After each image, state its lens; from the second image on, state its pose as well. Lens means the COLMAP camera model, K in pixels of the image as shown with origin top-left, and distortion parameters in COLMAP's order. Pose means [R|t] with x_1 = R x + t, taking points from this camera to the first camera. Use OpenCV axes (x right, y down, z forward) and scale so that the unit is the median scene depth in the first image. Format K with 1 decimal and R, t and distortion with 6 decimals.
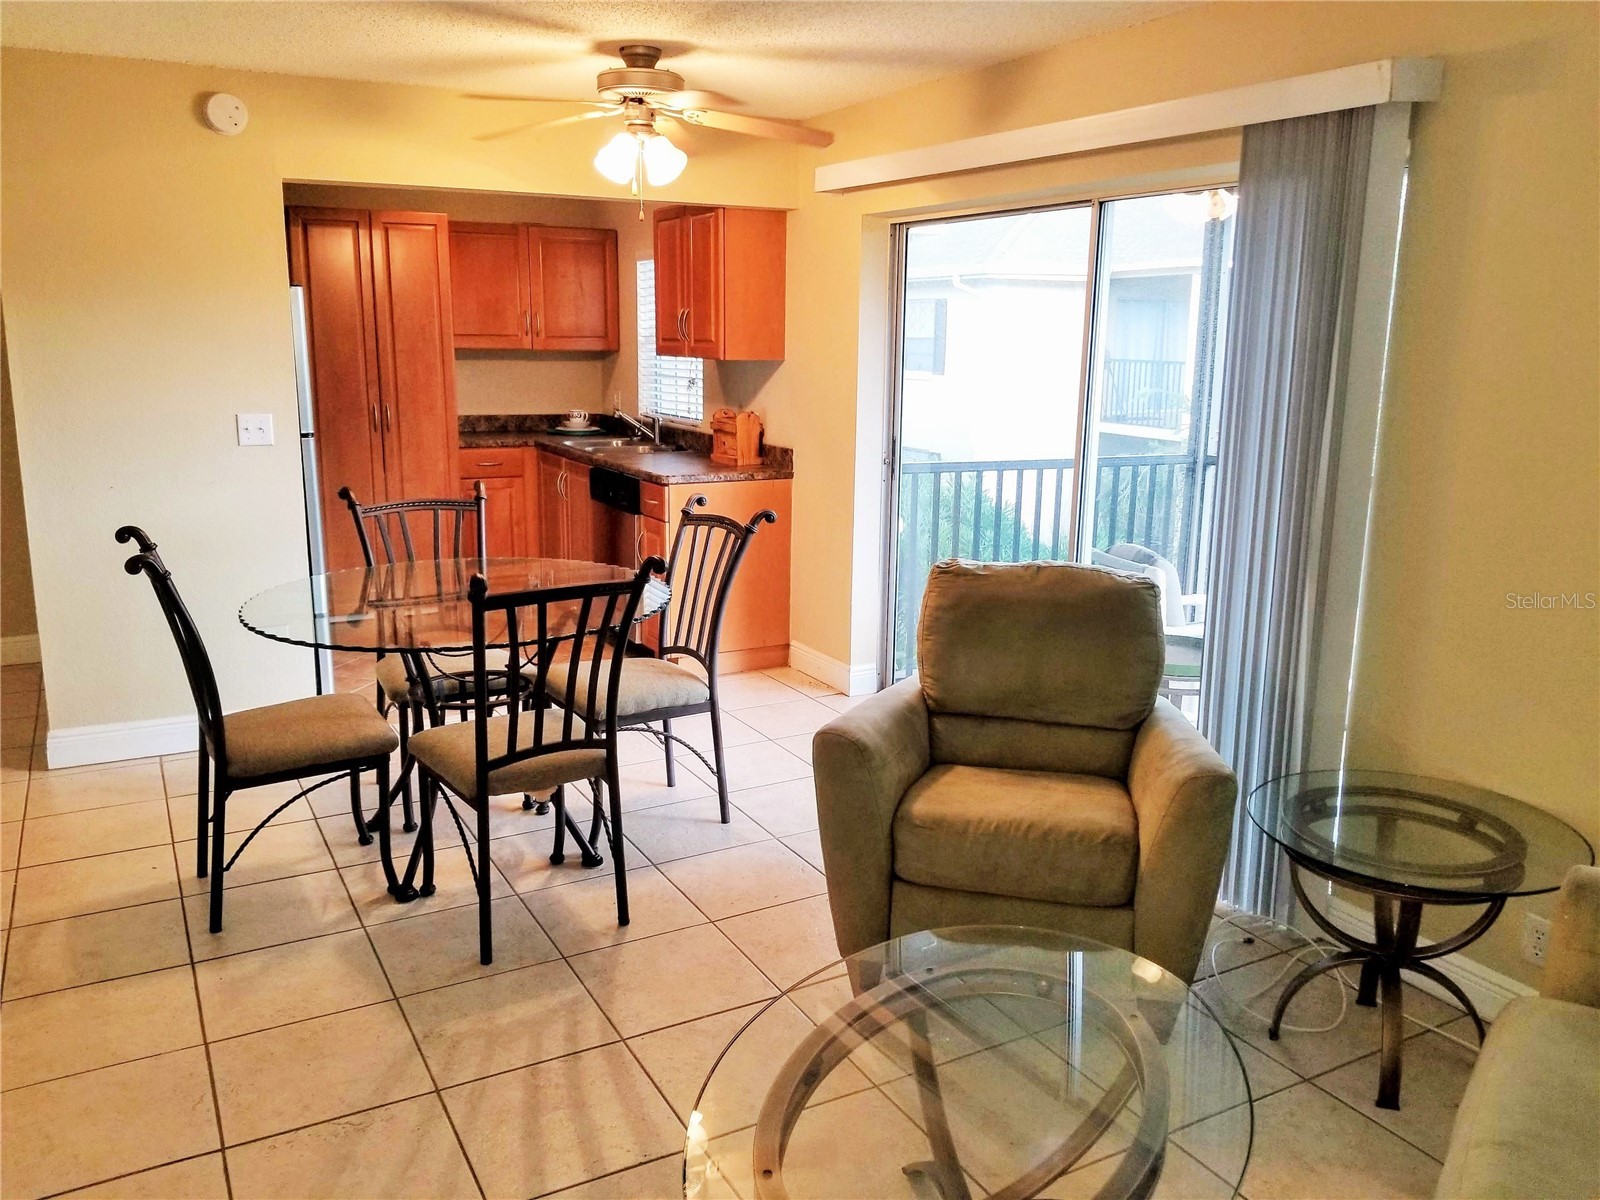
lens RADIAL K [[1260.7, 0, 776.0], [0, 1260.7, 572.3], [0, 0, 1]] dist [0.114160, -0.187828]
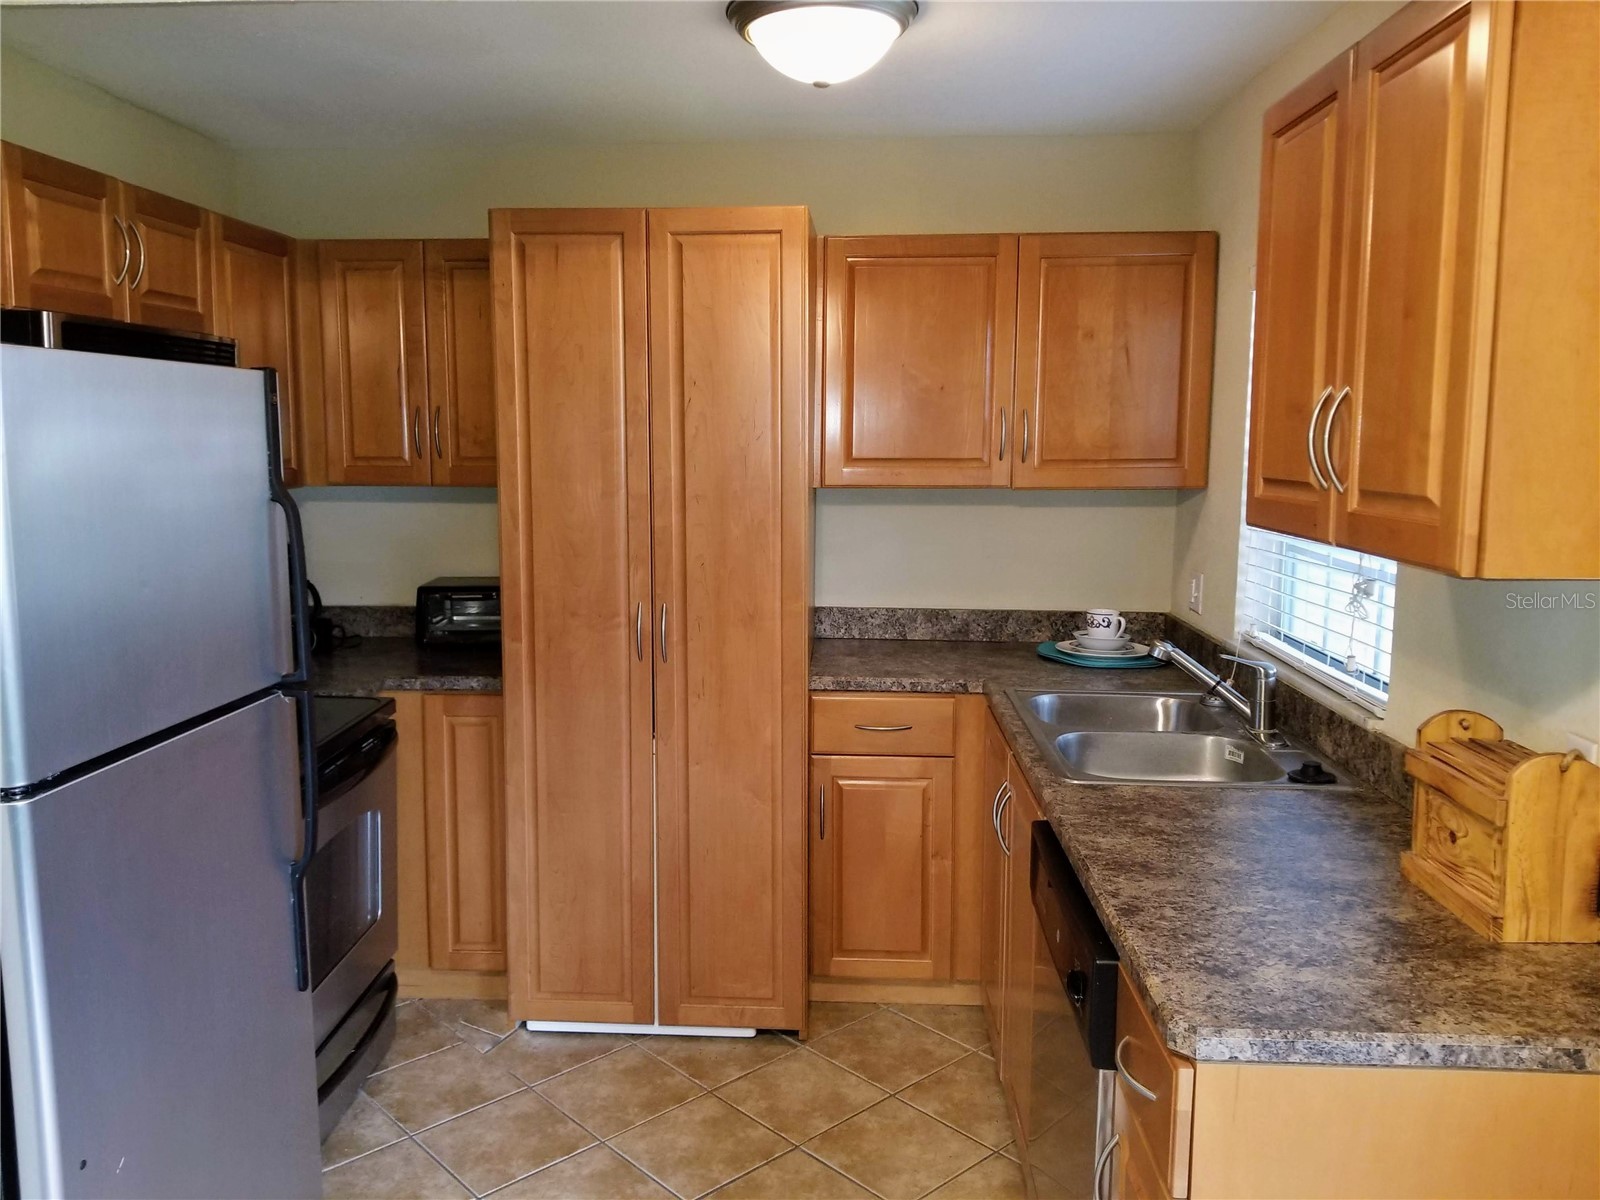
lens RADIAL K [[1259.8, 0, 773.3], [0, 1259.8, 582.8], [0, 0, 1]] dist [0.112656, -0.155524]
pose [[0.862754, 0.054799, -0.502646, -0.031291], [-0.089994, 0.994879, -0.046004, -0.135117], [0.497551, 0.084925, 0.863268, 0.671865]]
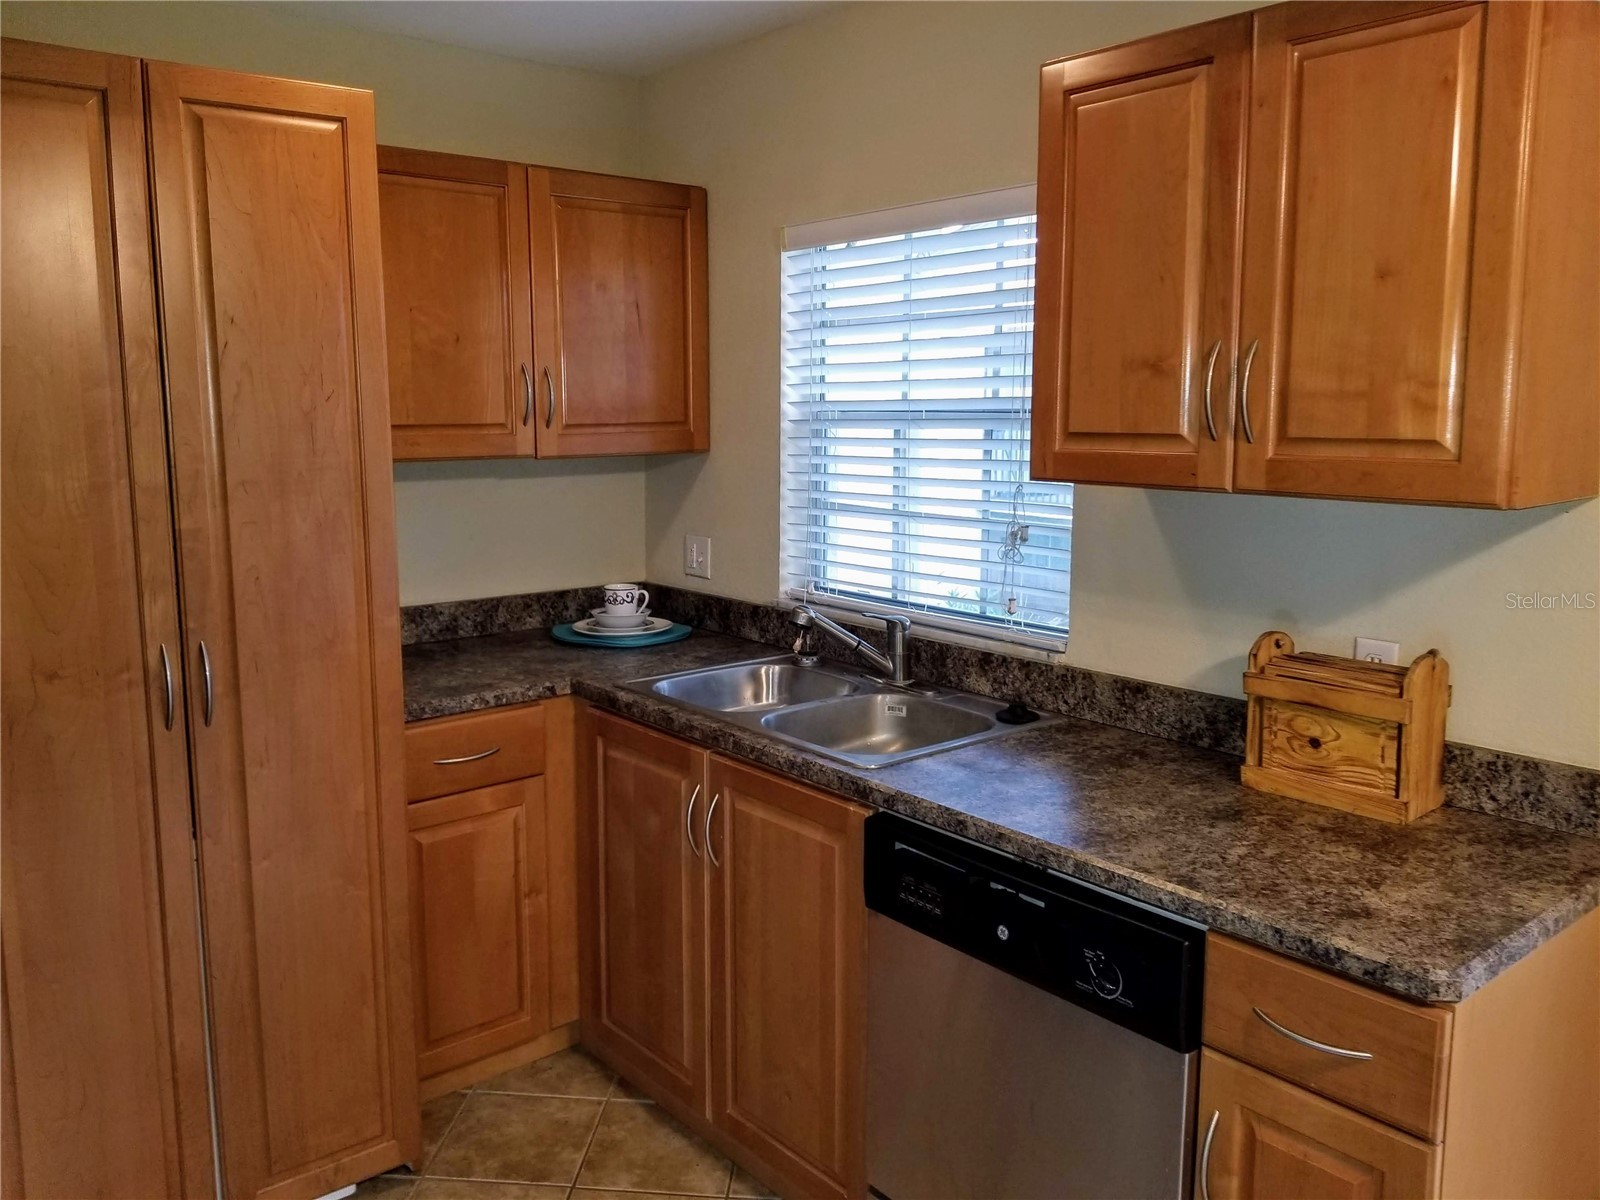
lens RADIAL K [[1260.7, 0, 776.0], [0, 1260.7, 572.3], [0, 0, 1]] dist [0.114160, -0.187828]
pose [[0.978027, -0.040985, 0.204408, -0.250438], [0.051219, 0.997672, -0.045026, -0.141271], [-0.202086, 0.054506, 0.977850, 0.710847]]
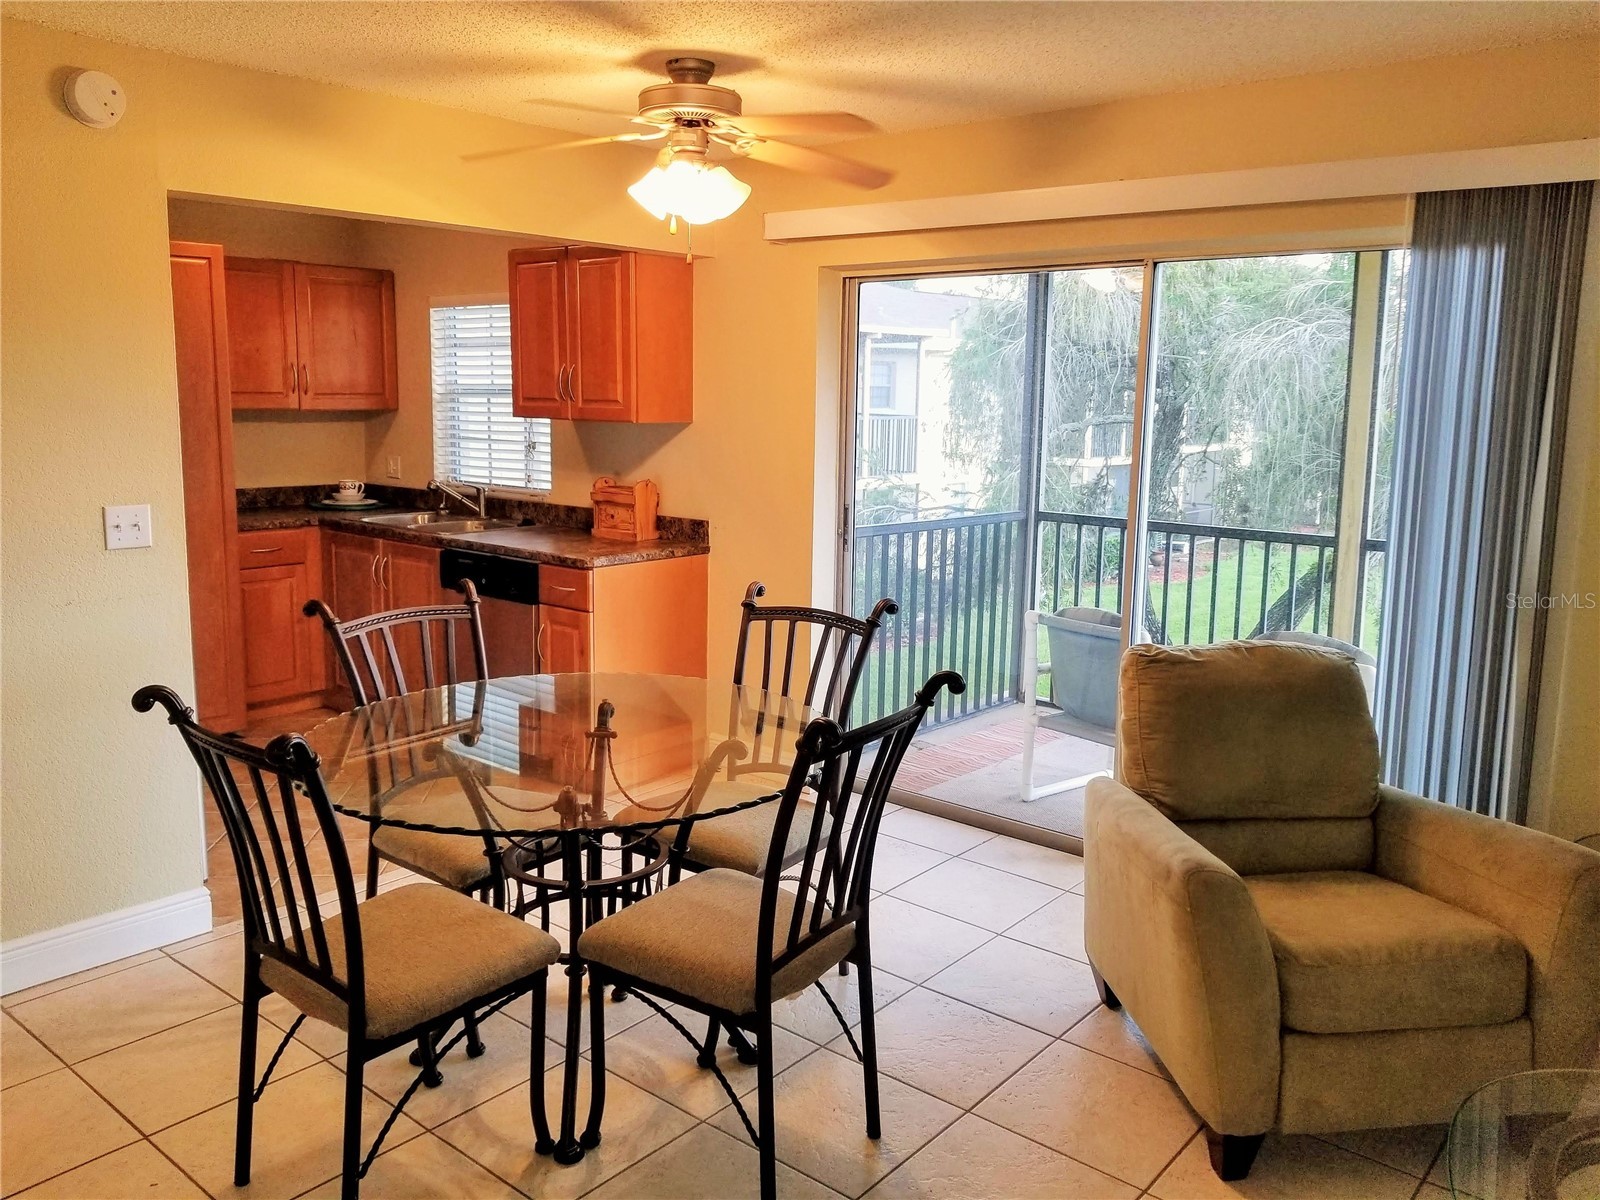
lens RADIAL K [[1254.9, 0, 781.4], [0, 1254.9, 563.9], [0, 0, 1]] dist [0.104554, -0.164750]
pose [[0.930464, -0.048539, 0.363153, -0.255151], [0.065223, 0.997298, -0.033812, -0.032601], [-0.360531, 0.055147, 0.931116, 0.149228]]
